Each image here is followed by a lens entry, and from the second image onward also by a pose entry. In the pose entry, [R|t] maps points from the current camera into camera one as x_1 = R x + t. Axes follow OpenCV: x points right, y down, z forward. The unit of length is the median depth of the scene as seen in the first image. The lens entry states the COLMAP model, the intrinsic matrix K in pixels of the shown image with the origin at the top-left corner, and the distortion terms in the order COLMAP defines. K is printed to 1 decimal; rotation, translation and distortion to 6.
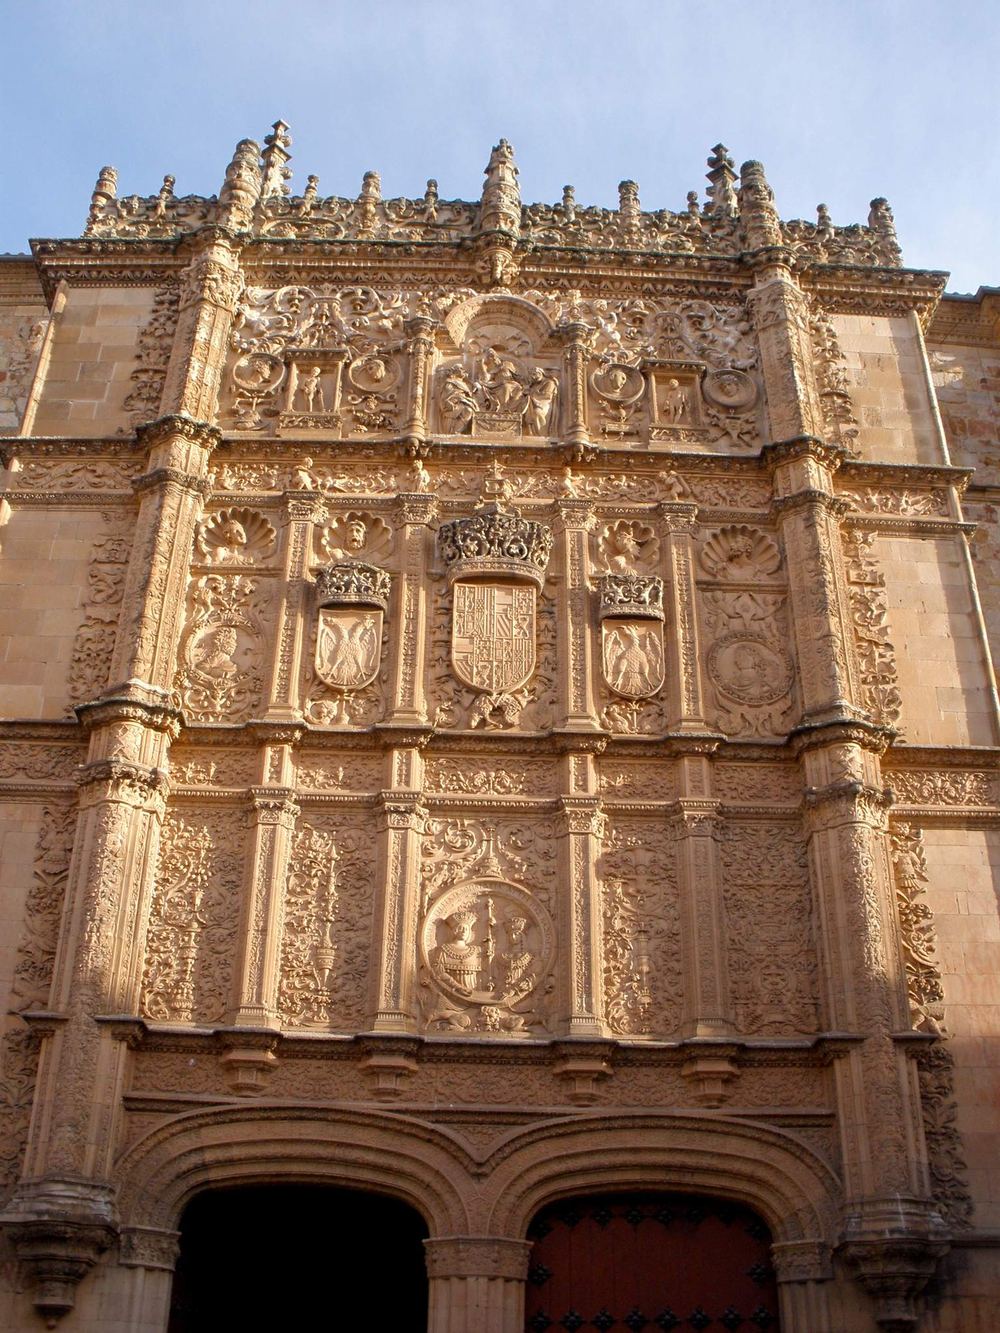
lens RADIAL K [[1423.0, 0, 493.6], [0, 1423.0, 664.7], [0, 0, 1]] dist [-0.115892, 0.000000]
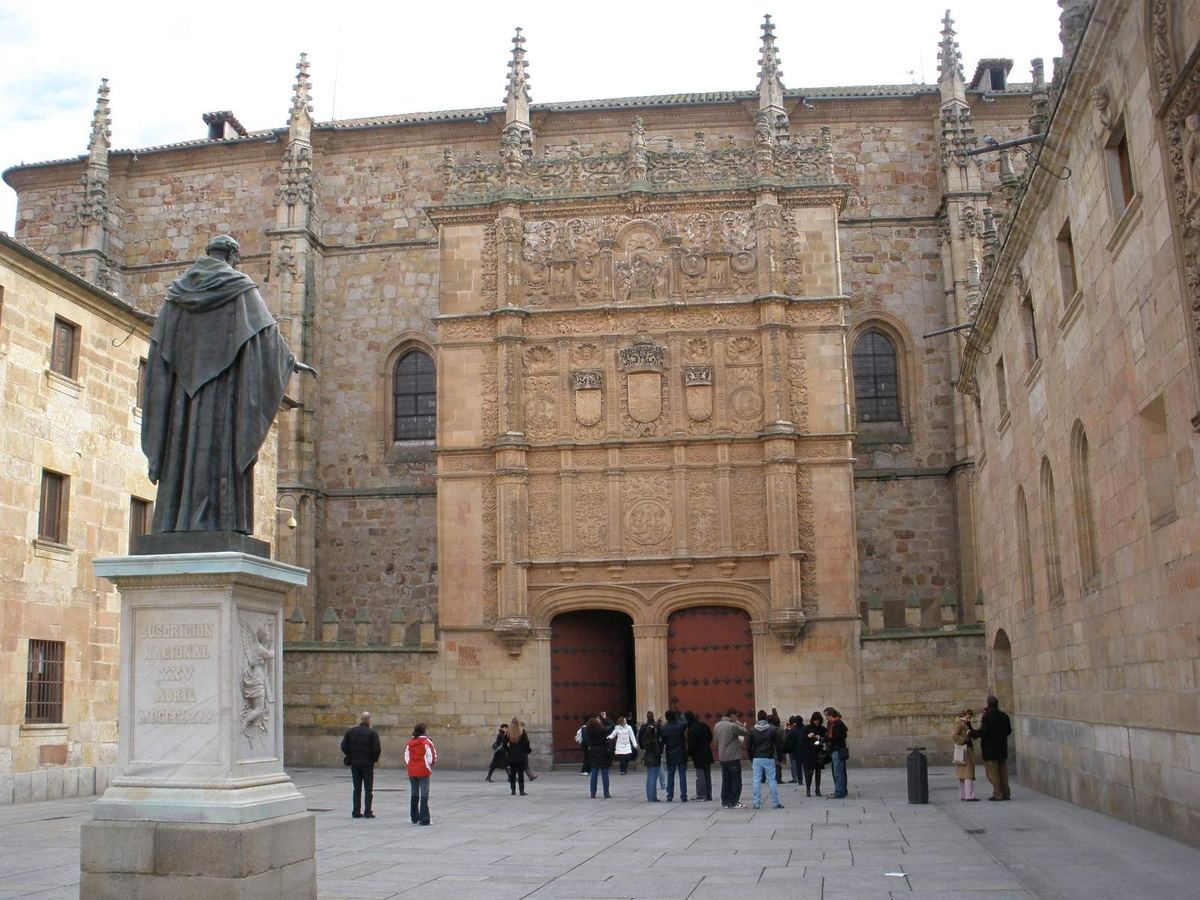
lens RADIAL K [[1281.0, 0, 601.5], [0, 1281.0, 452.0], [0, 0, 1]] dist [-0.115892, 0.000000]
pose [[0.991157, -0.059426, -0.118644, 0.204376], [0.097414, 0.932984, 0.346485, -0.784752], [0.090102, -0.354978, 0.930522, -1.256162]]
